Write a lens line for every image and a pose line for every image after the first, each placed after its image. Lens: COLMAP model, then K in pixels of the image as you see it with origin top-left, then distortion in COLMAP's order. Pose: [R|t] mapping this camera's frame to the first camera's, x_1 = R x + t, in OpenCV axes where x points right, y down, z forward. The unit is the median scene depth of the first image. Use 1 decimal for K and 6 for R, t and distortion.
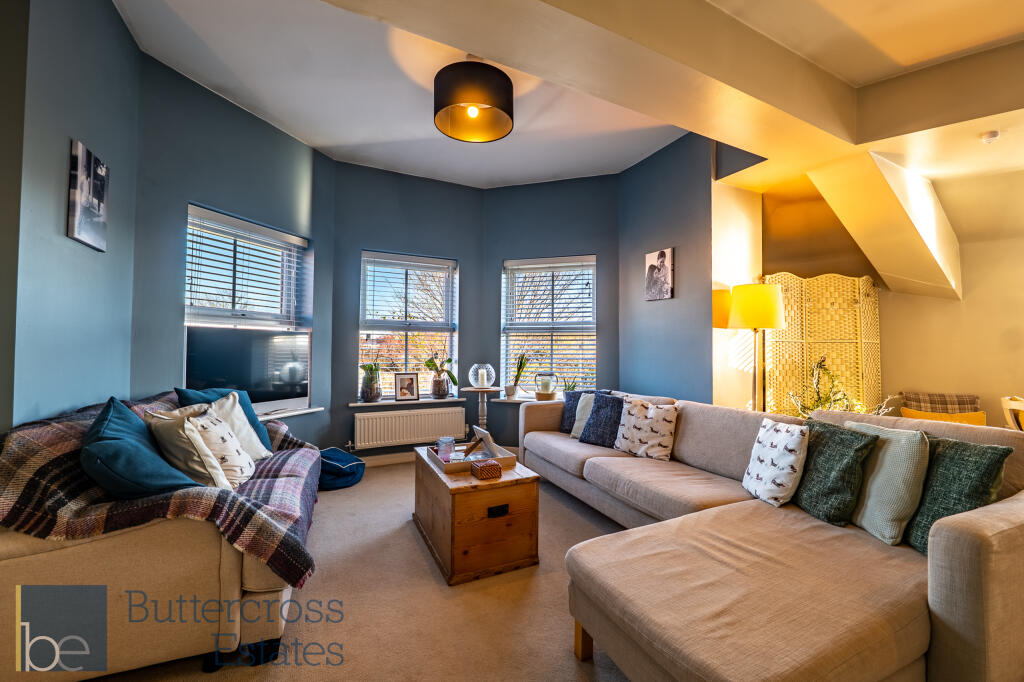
lens RADIAL K [[429.4, 0, 530.8], [0, 429.4, 339.3], [0, 0, 1]] dist [-0.010570, 0.000269]
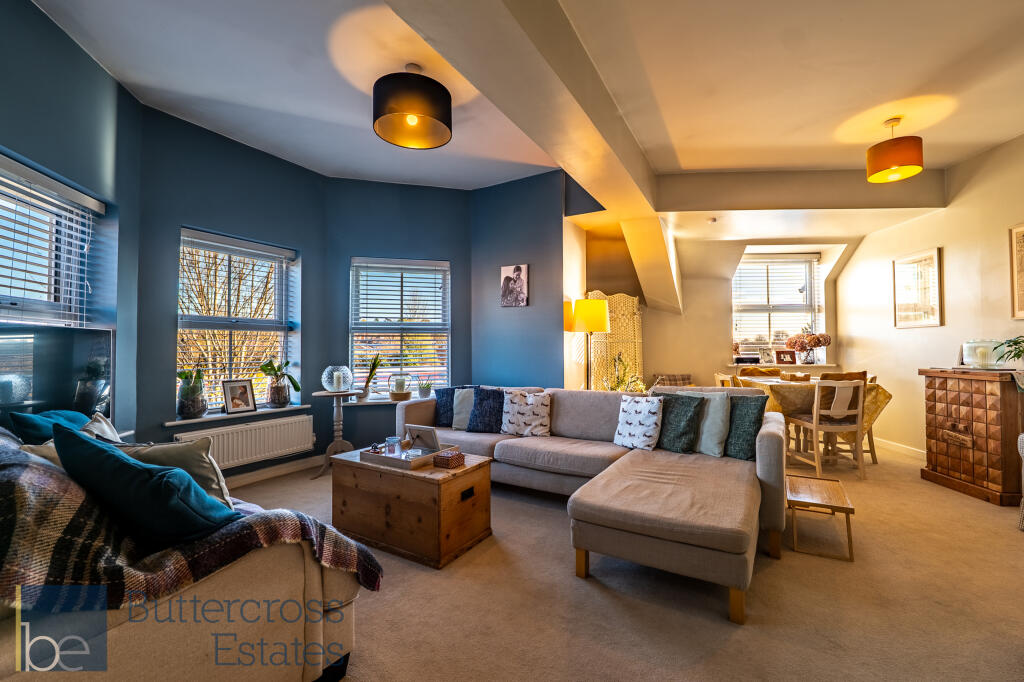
lens RADIAL K [[429.4, 0, 530.8], [0, 429.4, 339.3], [0, 0, 1]] dist [-0.010570, 0.000269]
pose [[0.828369, -0.000225, 0.560182, -0.352755], [-0.000971, 0.999998, 0.001836, -0.003423], [-0.560182, -0.002065, 0.828367, -0.012736]]
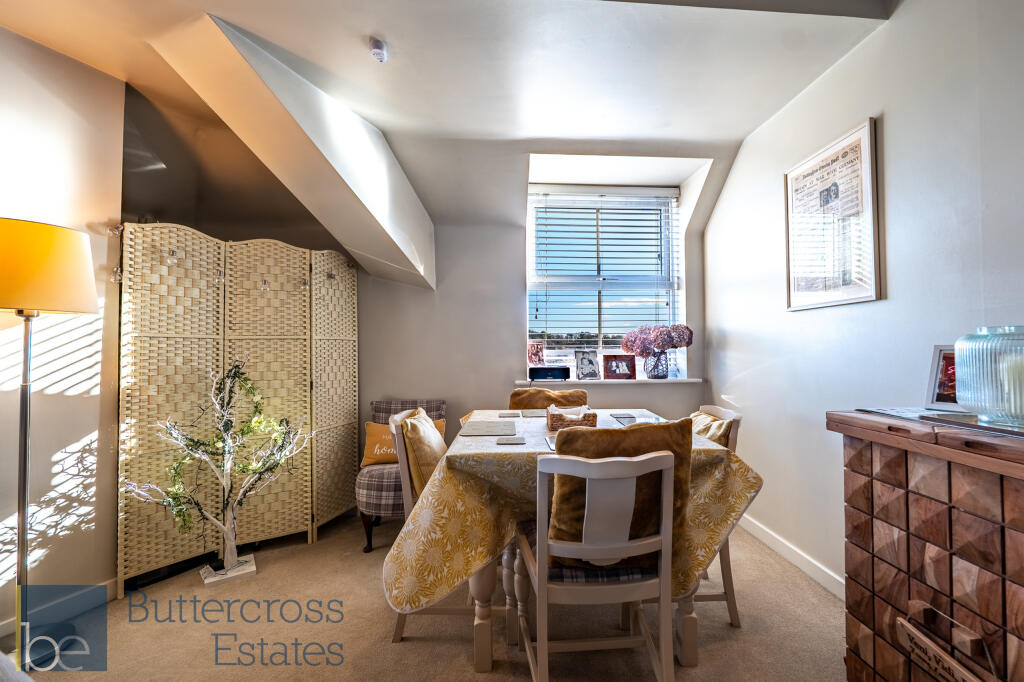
lens RADIAL K [[429.4, 0, 530.8], [0, 429.4, 339.3], [0, 0, 1]] dist [-0.010570, 0.000269]
pose [[0.760991, -0.000251, 0.648763, 0.589929], [-0.001092, 0.999998, 0.001667, 0.006272], [-0.648762, -0.001977, 0.760989, 0.205602]]
